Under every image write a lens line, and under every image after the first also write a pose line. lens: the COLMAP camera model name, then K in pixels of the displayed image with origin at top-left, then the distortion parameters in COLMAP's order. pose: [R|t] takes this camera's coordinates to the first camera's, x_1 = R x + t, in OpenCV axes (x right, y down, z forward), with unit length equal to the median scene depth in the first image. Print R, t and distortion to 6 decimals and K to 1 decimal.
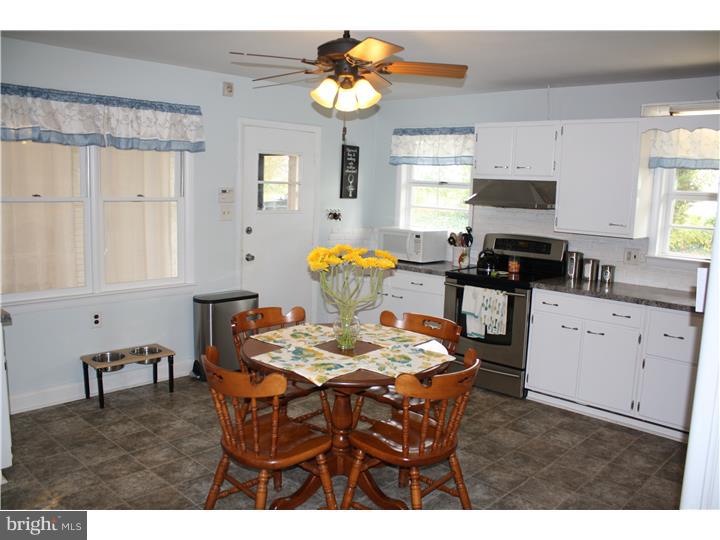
lens RADIAL K [[618.3, 0, 360.0], [0, 618.3, 270.0], [0, 0, 1]] dist [-0.085593, -0.003085]
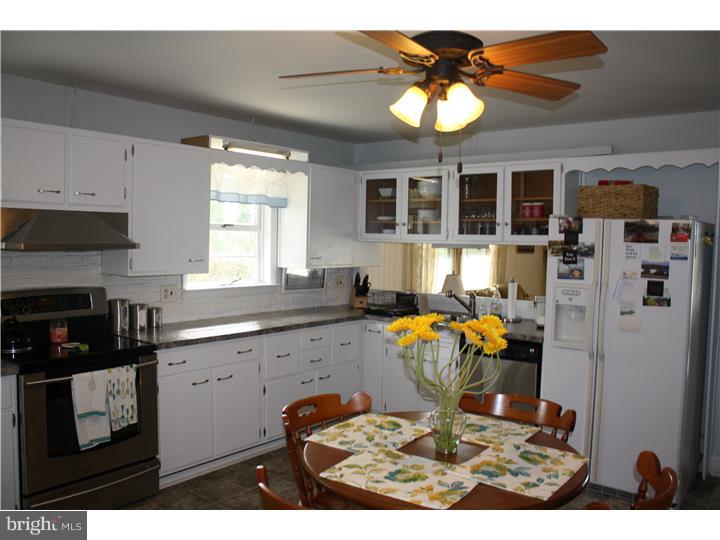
lens RADIAL K [[618.3, 0, 360.0], [0, 618.3, 270.0], [0, 0, 1]] dist [-0.085593, -0.003085]
pose [[-0.103642, -0.094974, 0.990070, -0.512038], [0.109792, 0.988255, 0.106293, -0.127051], [-0.988536, 0.119718, -0.091998, 0.809256]]
